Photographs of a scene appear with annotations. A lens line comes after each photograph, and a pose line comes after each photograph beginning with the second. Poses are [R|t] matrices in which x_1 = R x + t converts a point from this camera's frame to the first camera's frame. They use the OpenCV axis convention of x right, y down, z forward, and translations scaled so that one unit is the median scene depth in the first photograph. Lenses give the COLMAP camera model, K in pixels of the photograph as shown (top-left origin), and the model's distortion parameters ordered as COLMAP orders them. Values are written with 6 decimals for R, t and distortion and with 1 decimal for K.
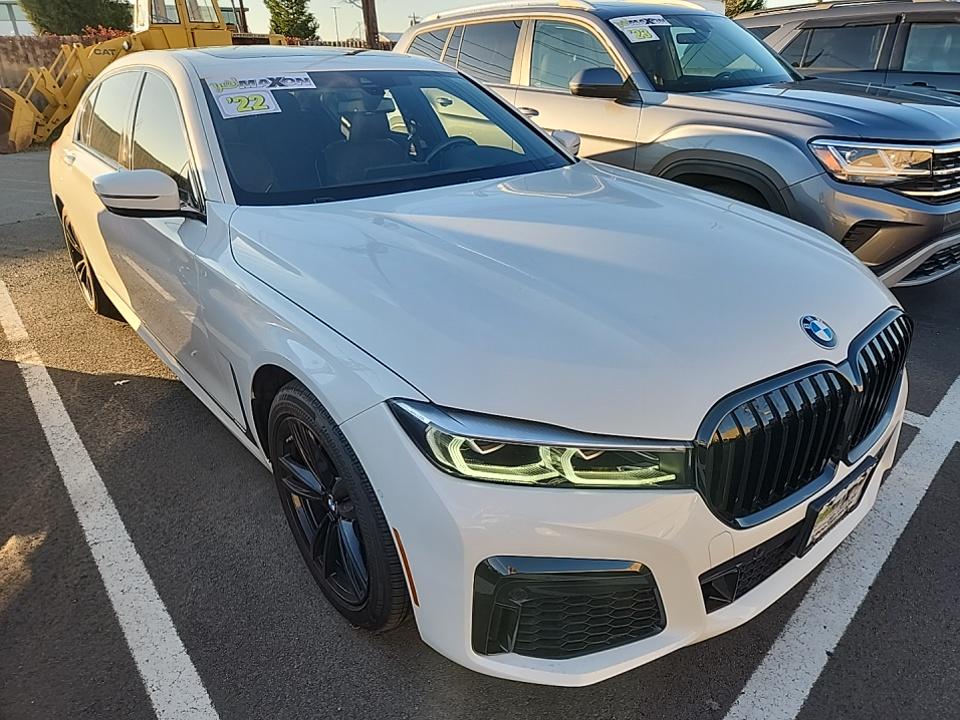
lens RADIAL K [[637.0, 0, 495.9], [0, 637.0, 353.8], [0, 0, 1]] dist [0.077761, -0.070609]
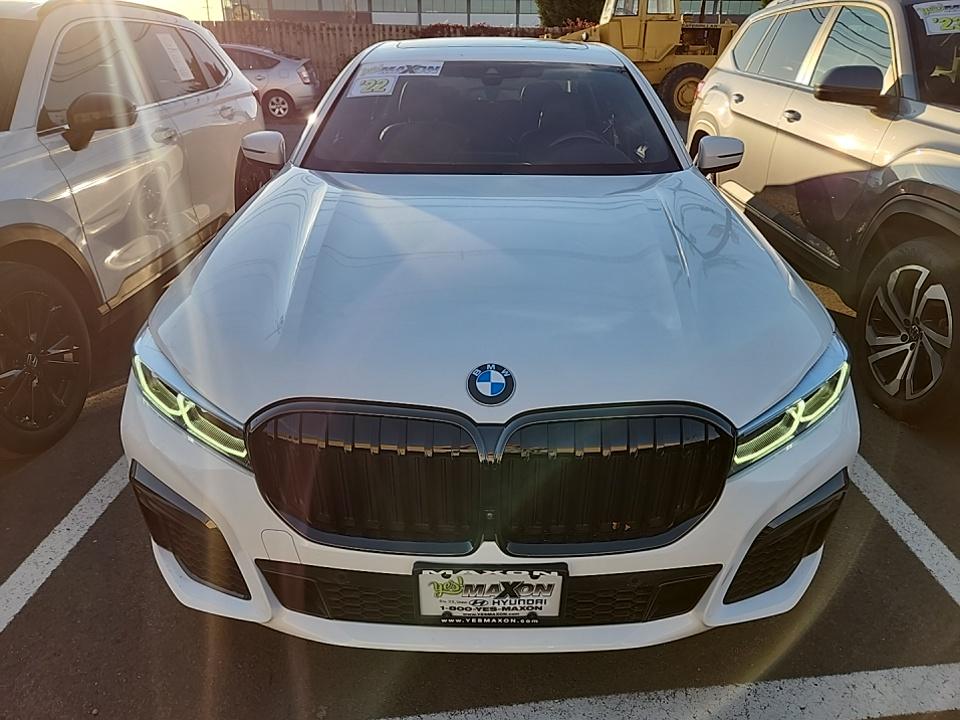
lens RADIAL K [[637.0, 0, 495.9], [0, 637.0, 353.8], [0, 0, 1]] dist [0.077761, -0.070609]
pose [[0.766812, 0.291630, -0.571797, 0.380871], [-0.284534, 0.952958, 0.104455, -0.063685], [0.575361, 0.082598, 0.813718, 0.122954]]
